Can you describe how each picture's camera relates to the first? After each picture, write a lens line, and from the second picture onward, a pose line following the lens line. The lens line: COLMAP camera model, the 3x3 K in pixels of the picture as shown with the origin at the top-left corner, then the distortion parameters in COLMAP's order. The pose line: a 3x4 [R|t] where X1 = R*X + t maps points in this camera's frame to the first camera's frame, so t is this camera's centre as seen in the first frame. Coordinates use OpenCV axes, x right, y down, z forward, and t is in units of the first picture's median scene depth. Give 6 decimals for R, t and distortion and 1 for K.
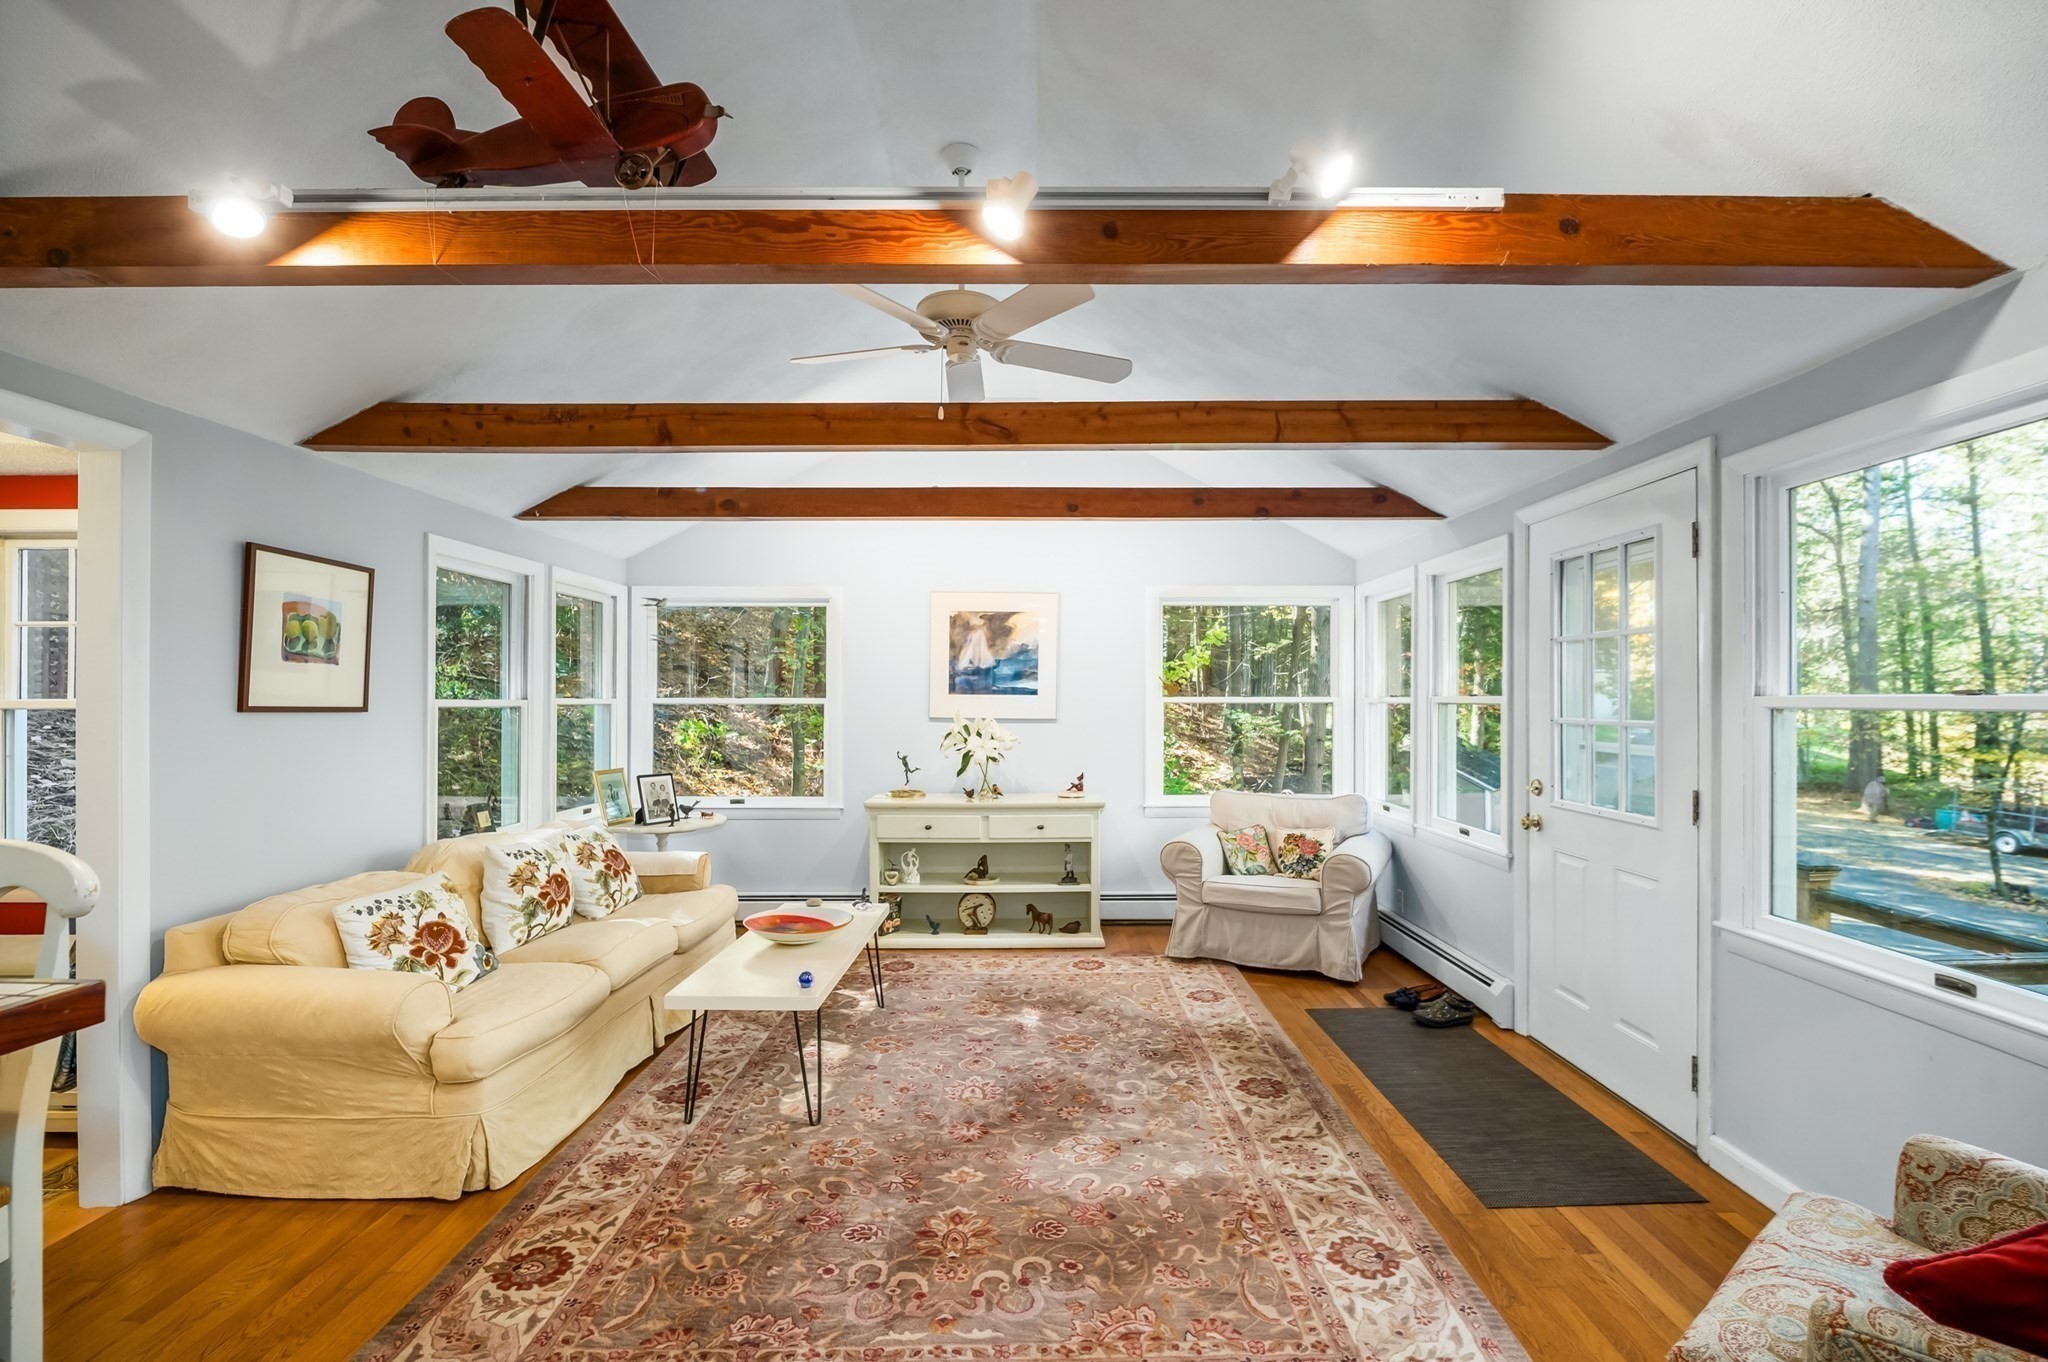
lens RADIAL K [[898.5, 0, 1033.1], [0, 898.5, 689.5], [0, 0, 1]] dist [-0.001974, -0.004281]
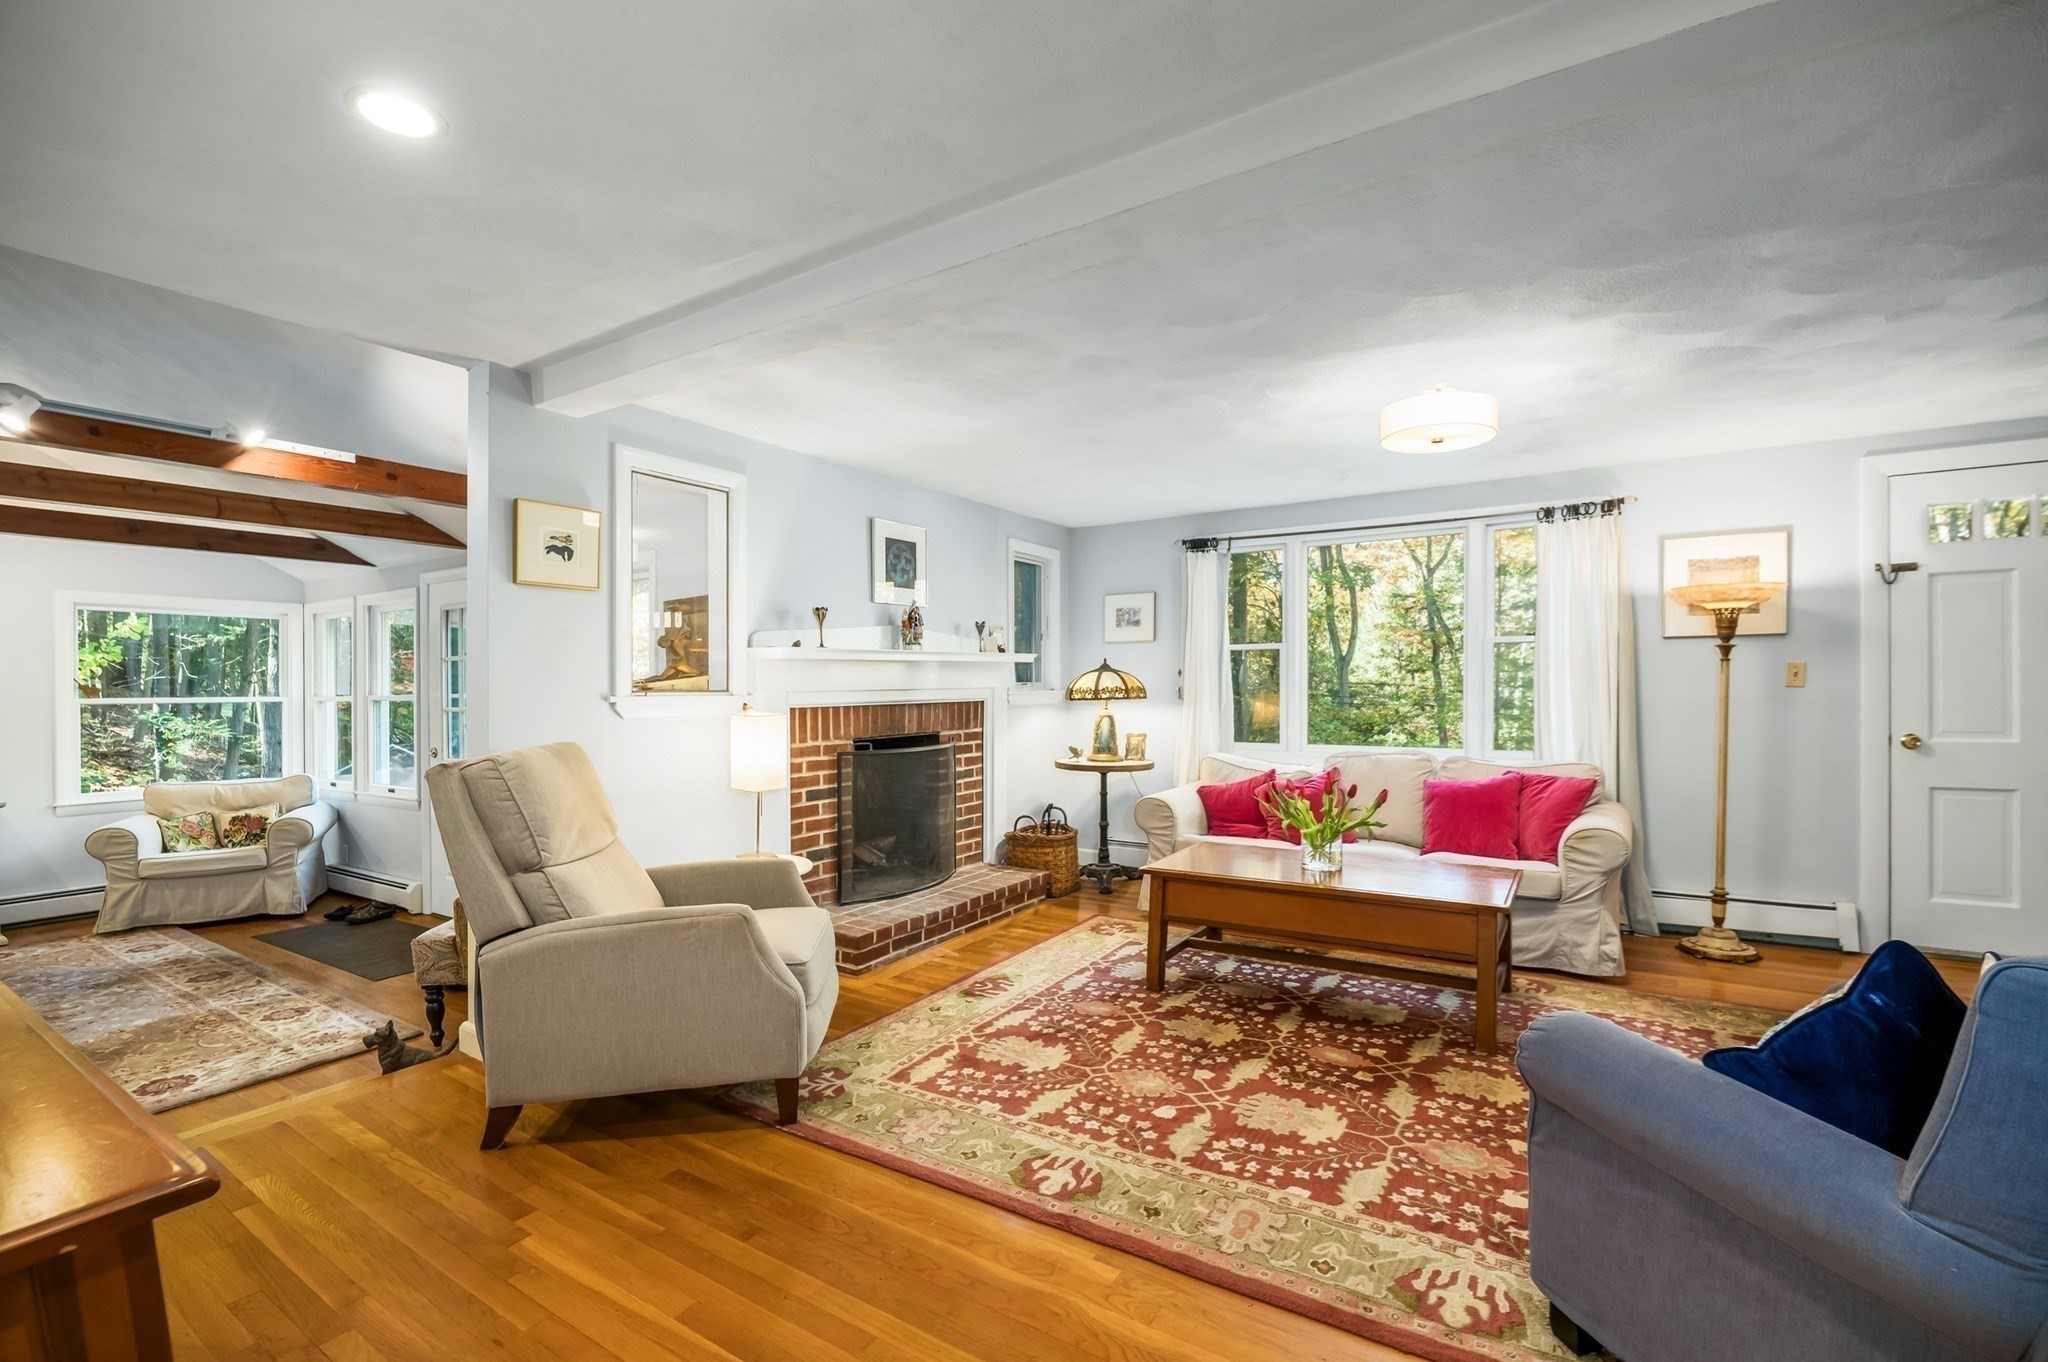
lens RADIAL K [[898.5, 0, 1033.1], [0, 898.5, 689.5], [0, 0, 1]] dist [-0.001974, -0.004281]
pose [[0.540474, -0.006174, 0.841338, -0.194940], [0.003612, 0.999981, 0.005018, -0.004585], [-0.841353, 0.000327, 0.540486, -0.738731]]
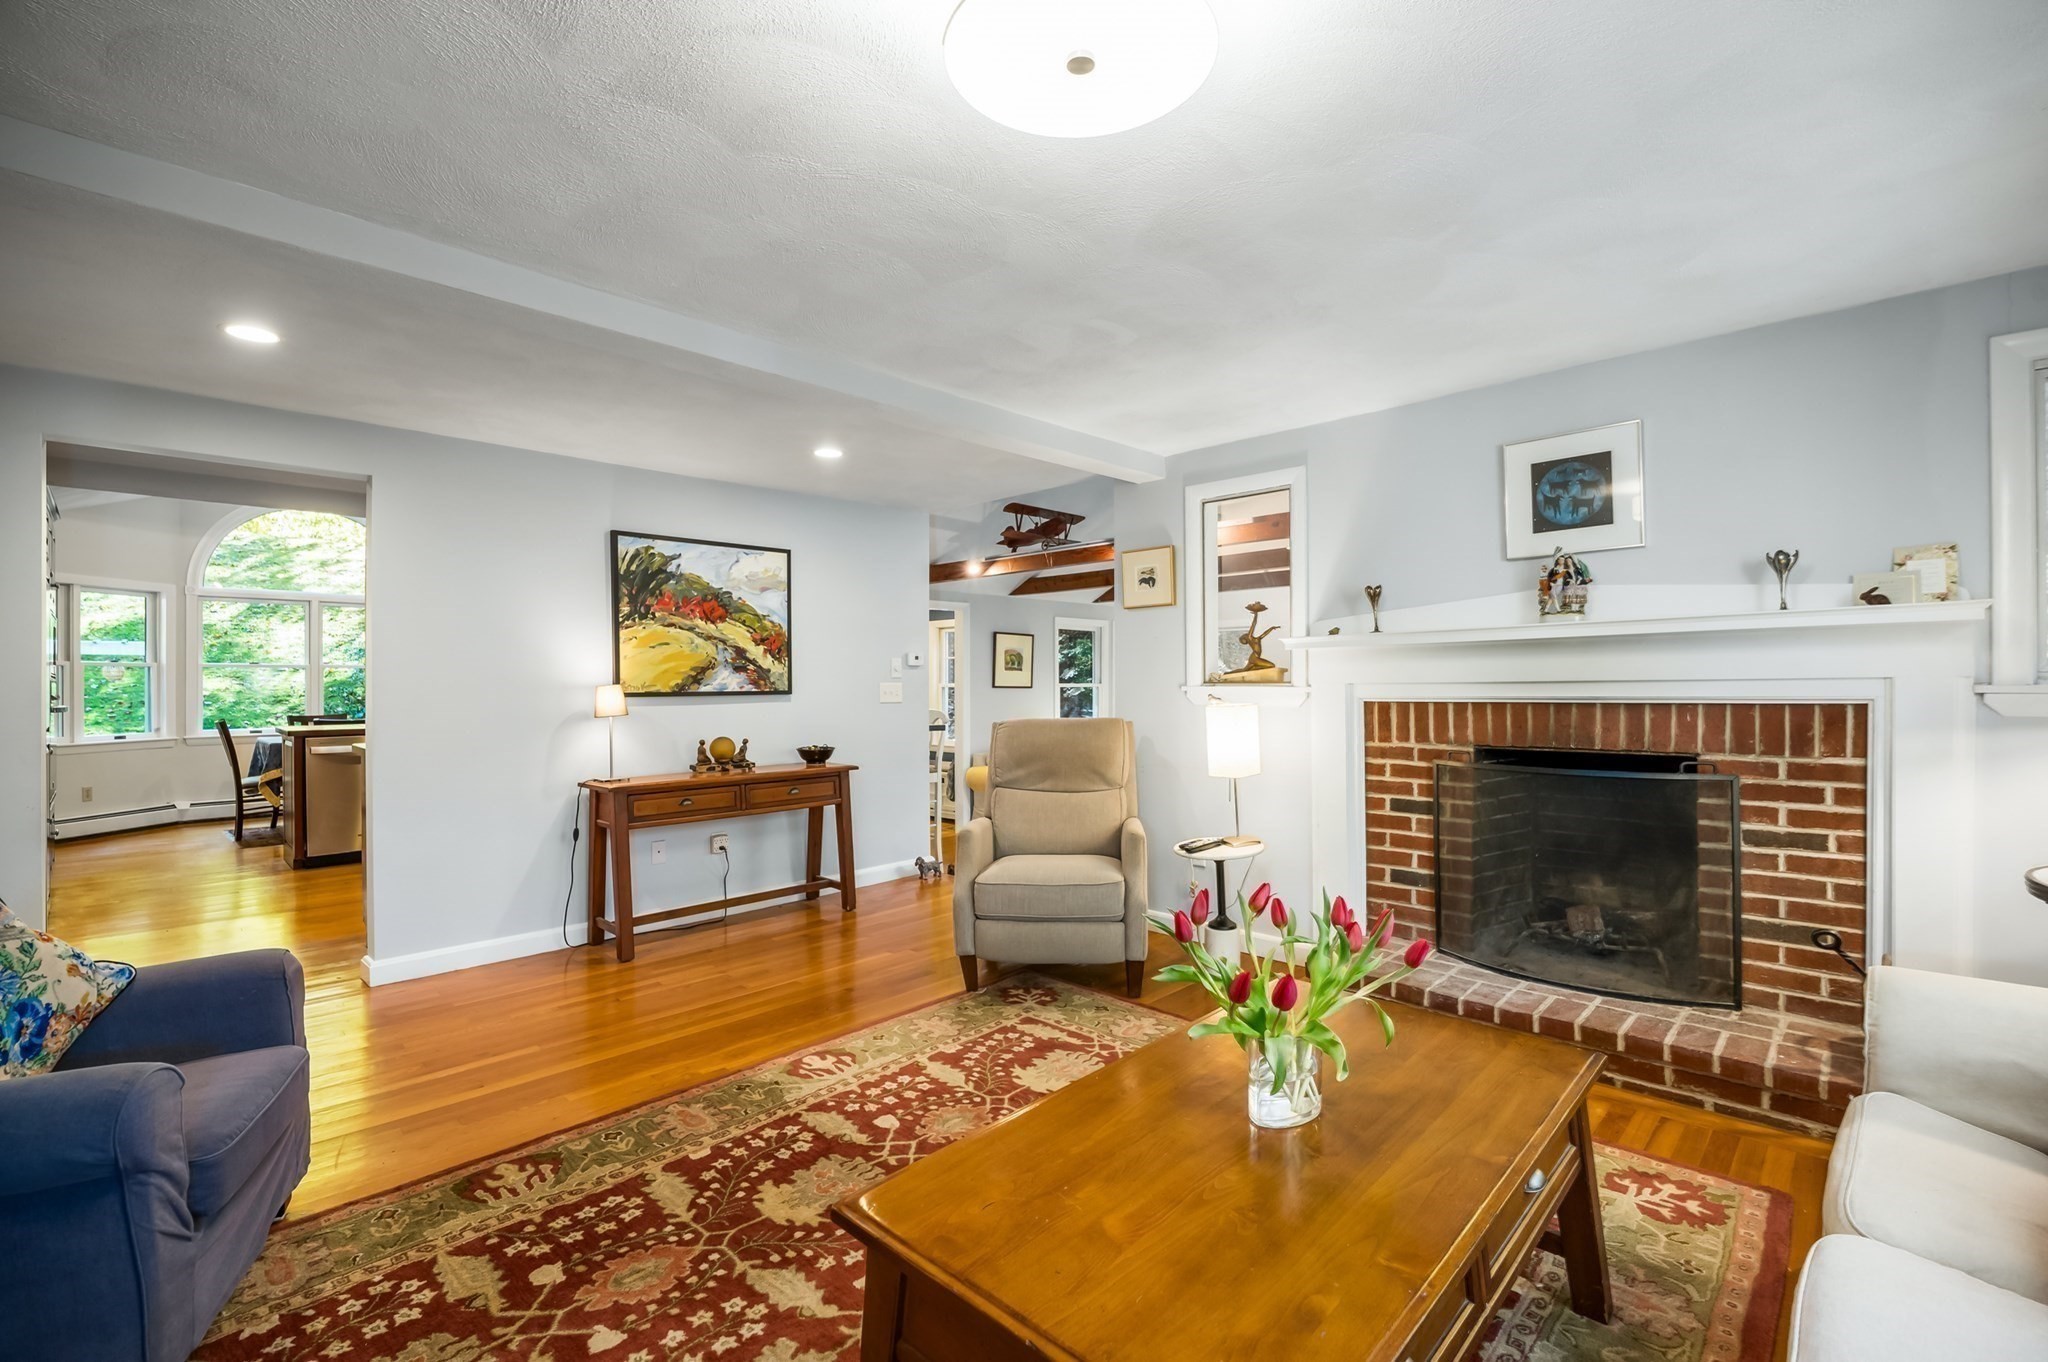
lens RADIAL K [[884.9, 0, 1023.3], [0, 884.9, 672.9], [0, 0, 1]] dist [-0.009469, -0.000243]
pose [[0.715862, -0.011776, -0.698143, 1.022103], [0.011578, 0.999920, -0.004994, -0.008487], [0.698146, -0.004508, 0.715941, -0.856639]]
